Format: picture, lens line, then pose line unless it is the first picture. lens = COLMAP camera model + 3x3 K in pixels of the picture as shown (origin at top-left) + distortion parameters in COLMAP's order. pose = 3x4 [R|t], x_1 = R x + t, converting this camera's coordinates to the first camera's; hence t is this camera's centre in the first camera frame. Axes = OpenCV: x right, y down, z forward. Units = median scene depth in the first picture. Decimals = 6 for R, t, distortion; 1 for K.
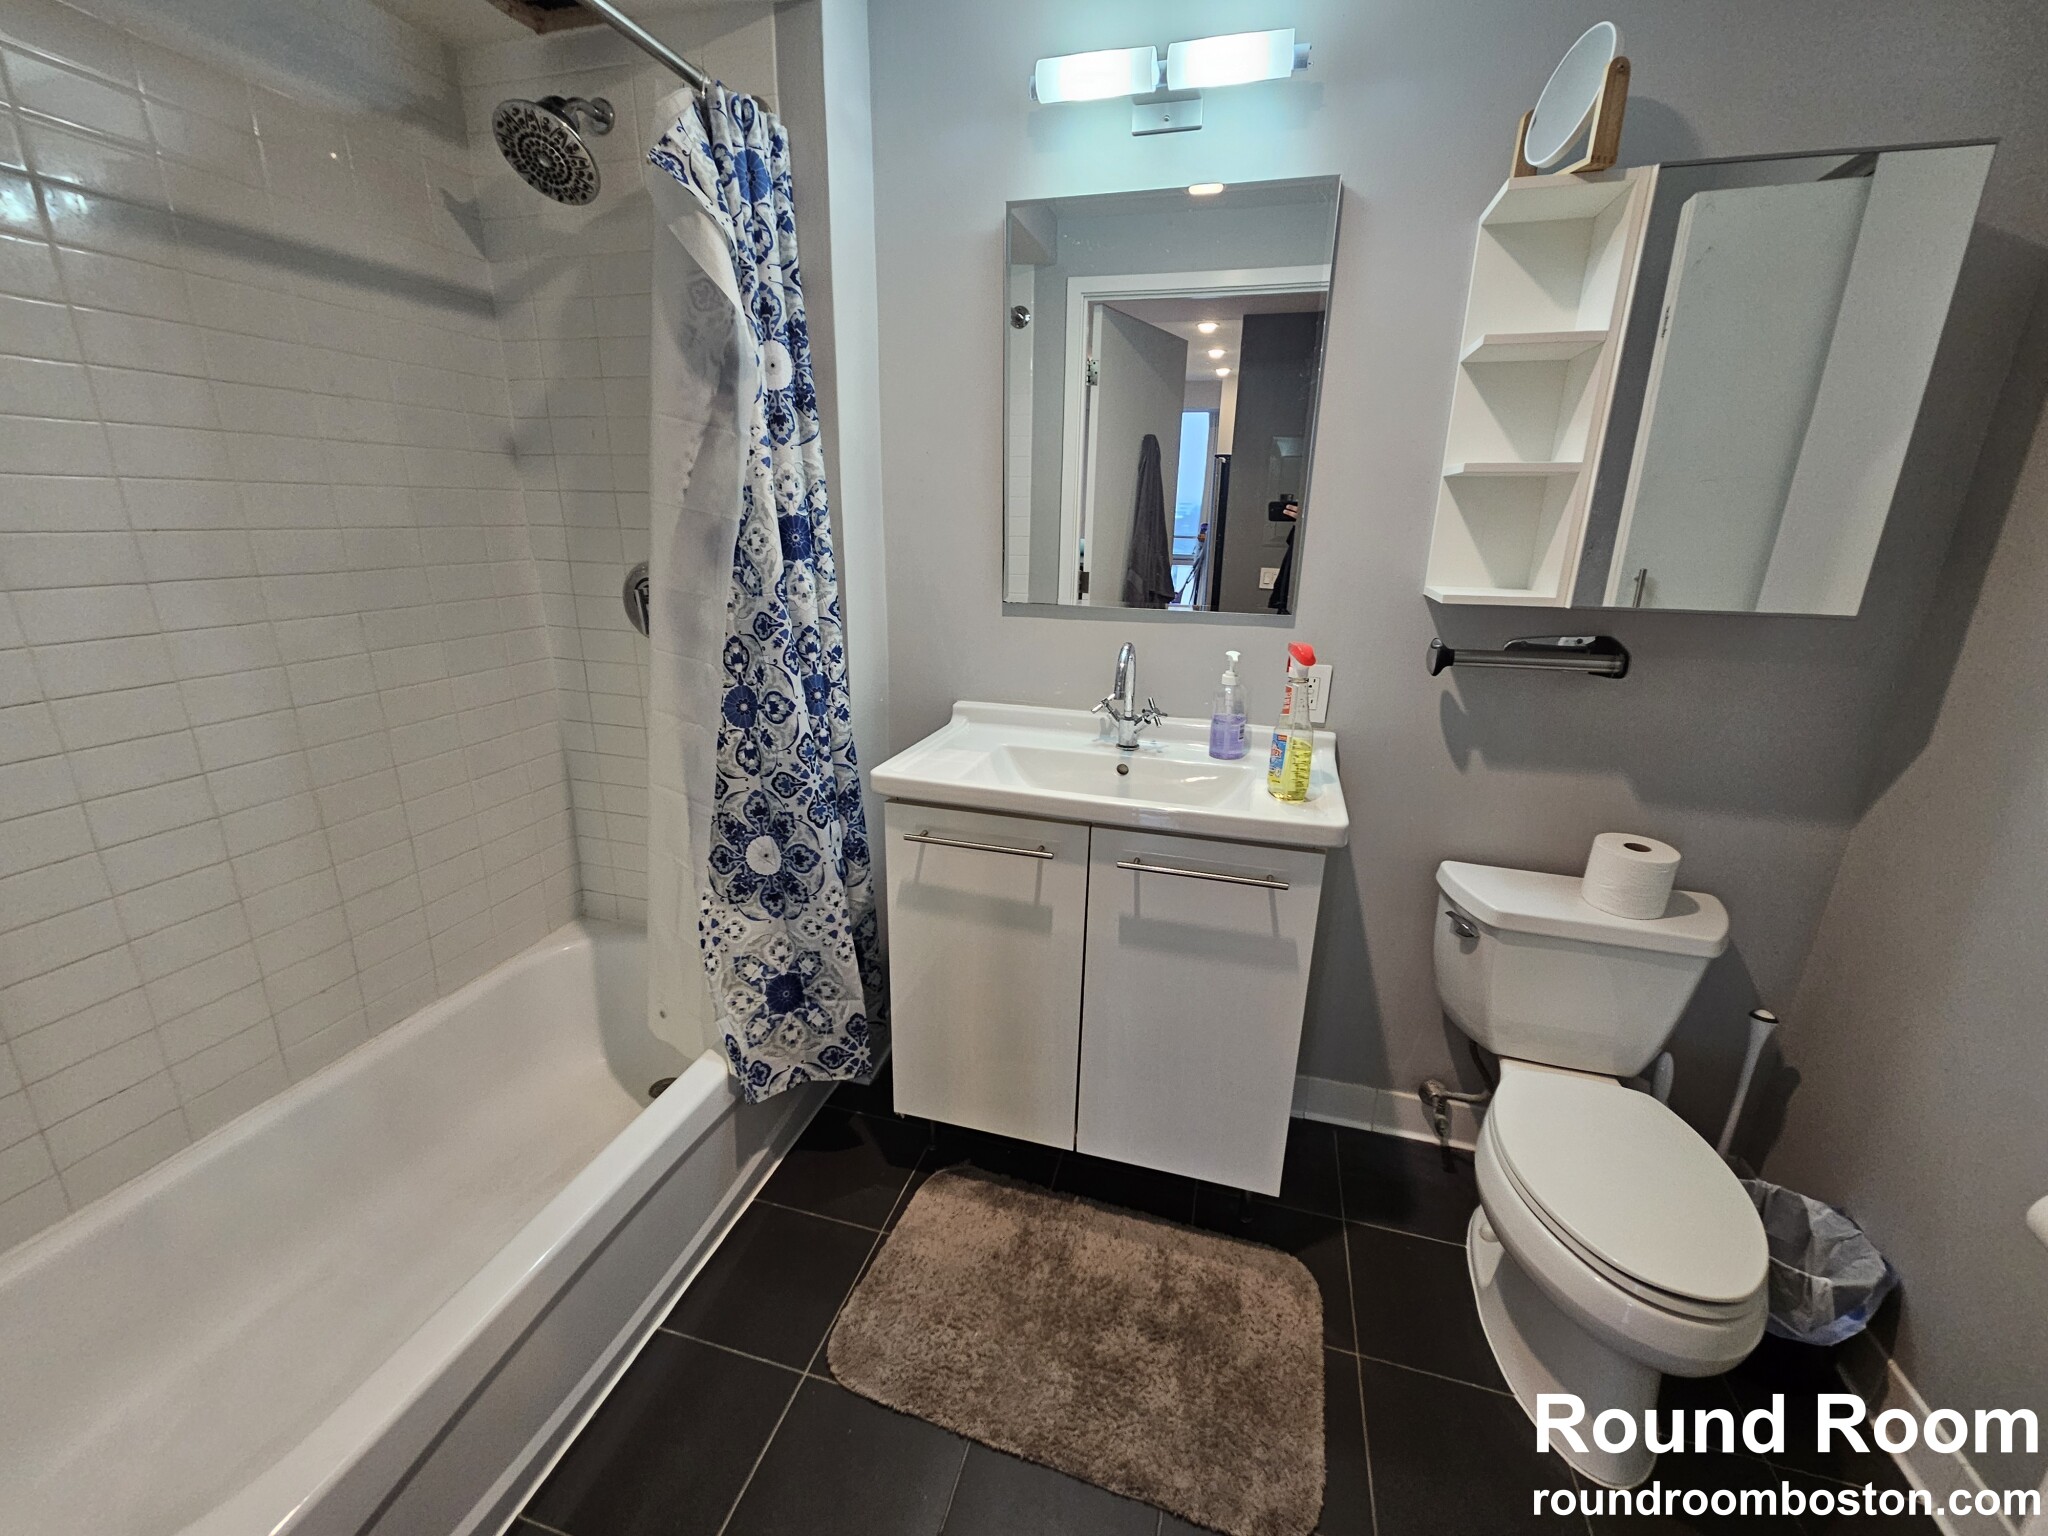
lens RADIAL K [[833.8, 0, 1024.0], [0, 833.8, 768.0], [0, 0, 1]] dist [-0.002725, -0.000280]
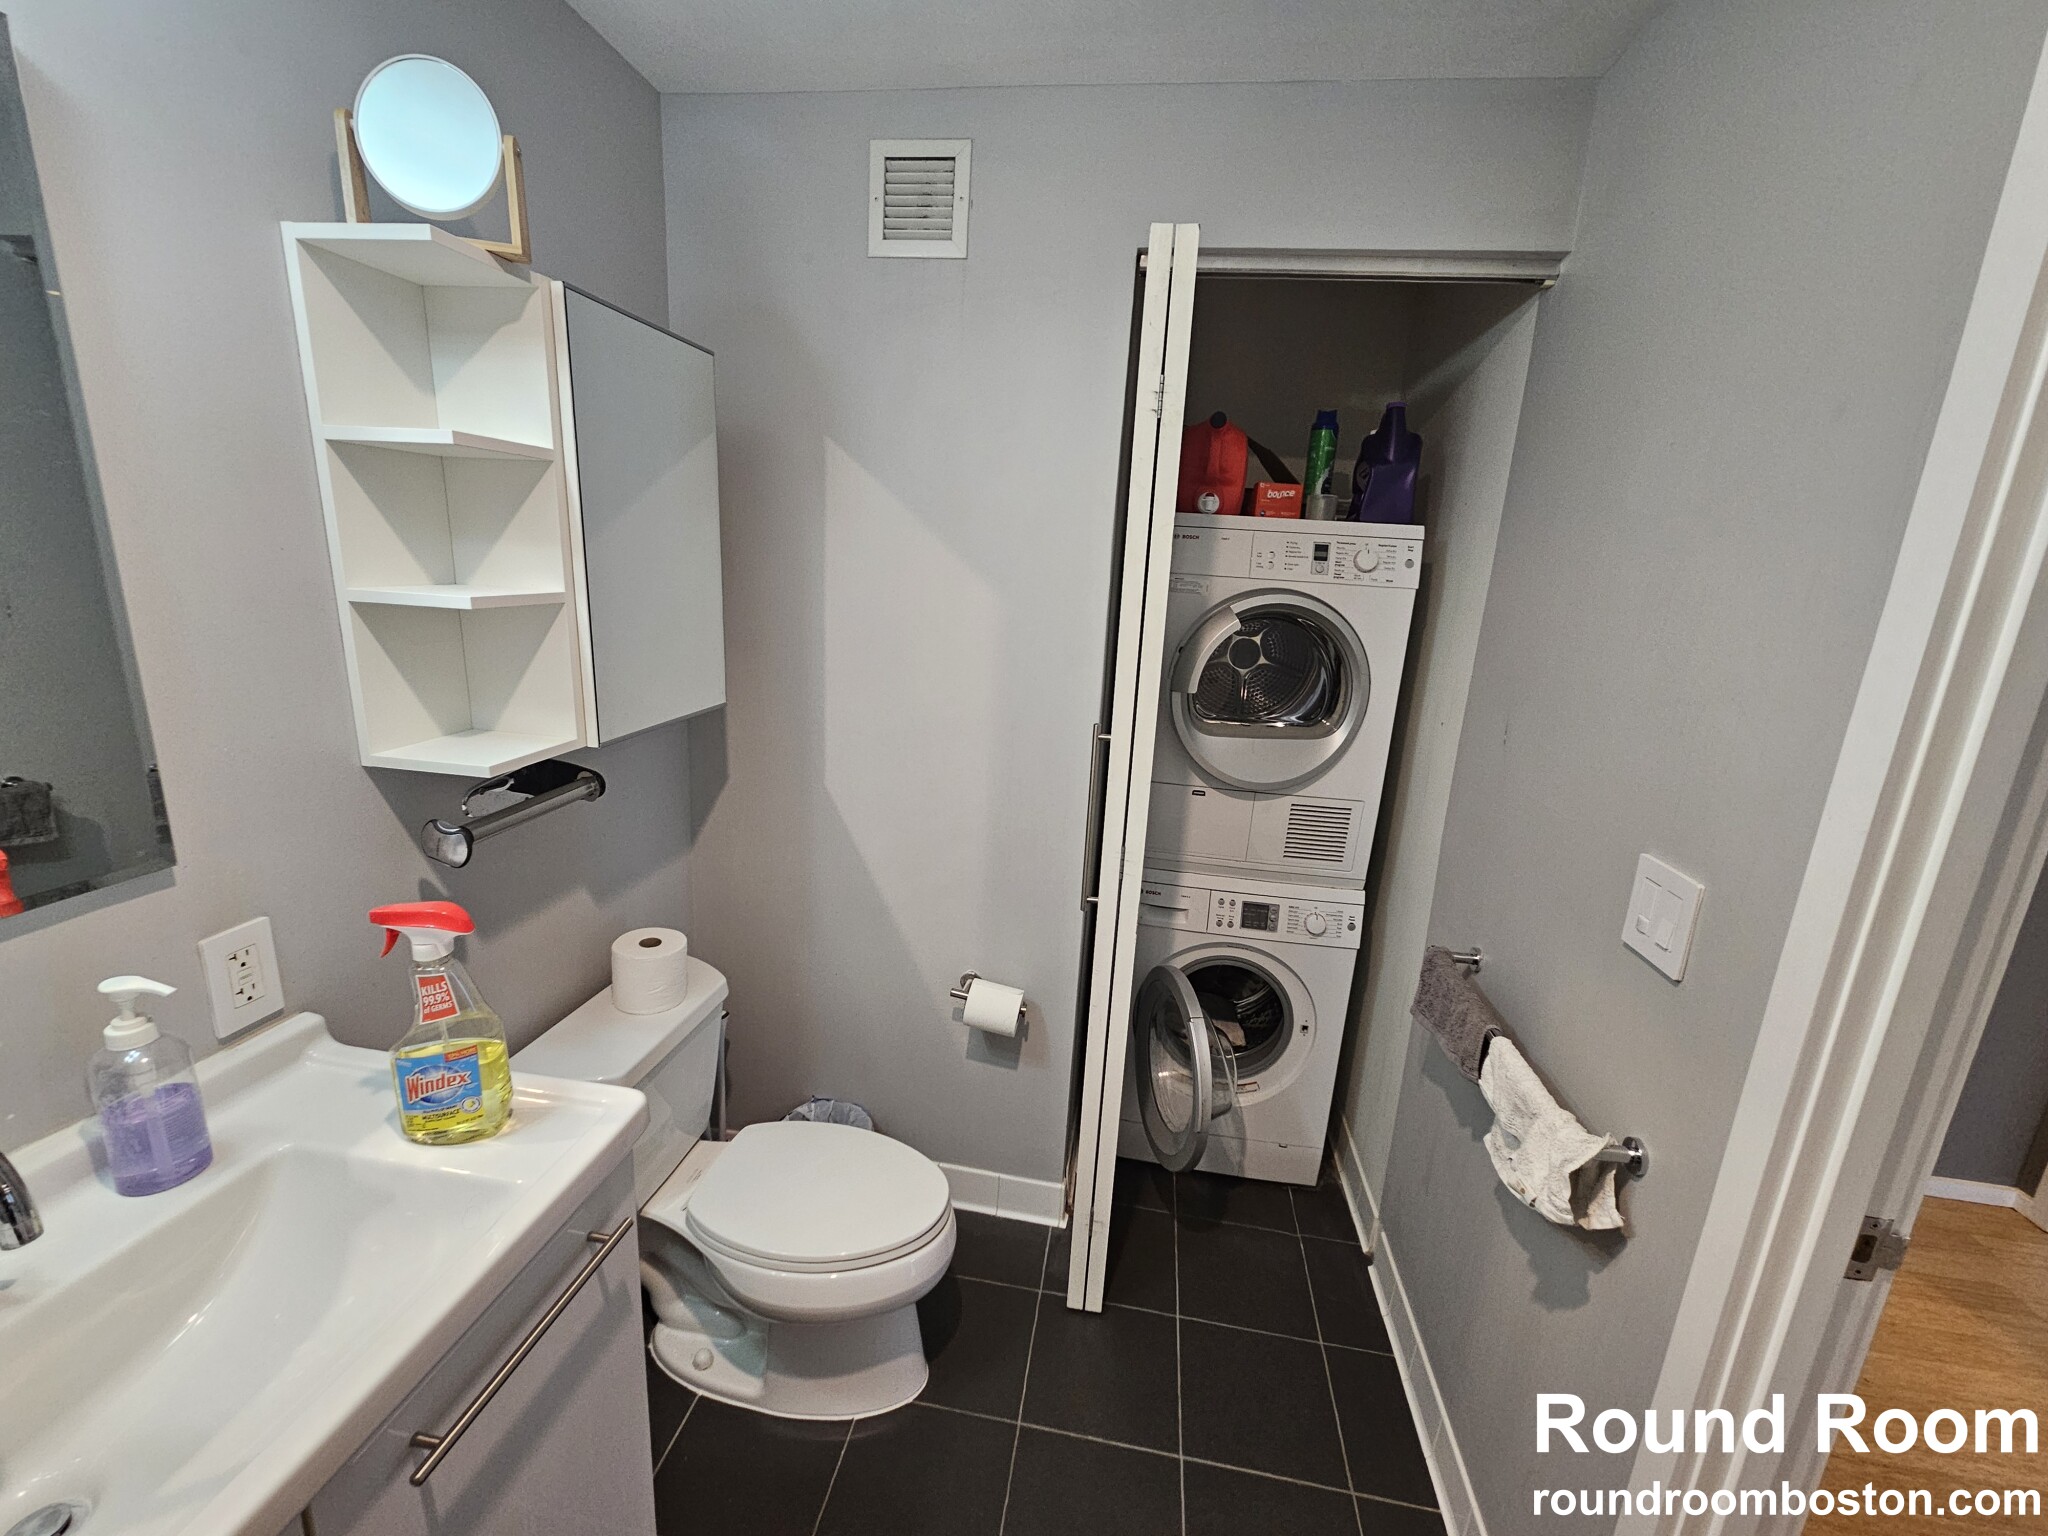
lens RADIAL K [[833.8, 0, 1024.0], [0, 833.8, 768.0], [0, 0, 1]] dist [-0.002725, -0.000280]
pose [[-0.118188, -0.260463, 0.958223, -0.260337], [0.234095, 0.930479, 0.281795, -0.297695], [-0.965003, 0.257620, -0.048998, 0.553482]]
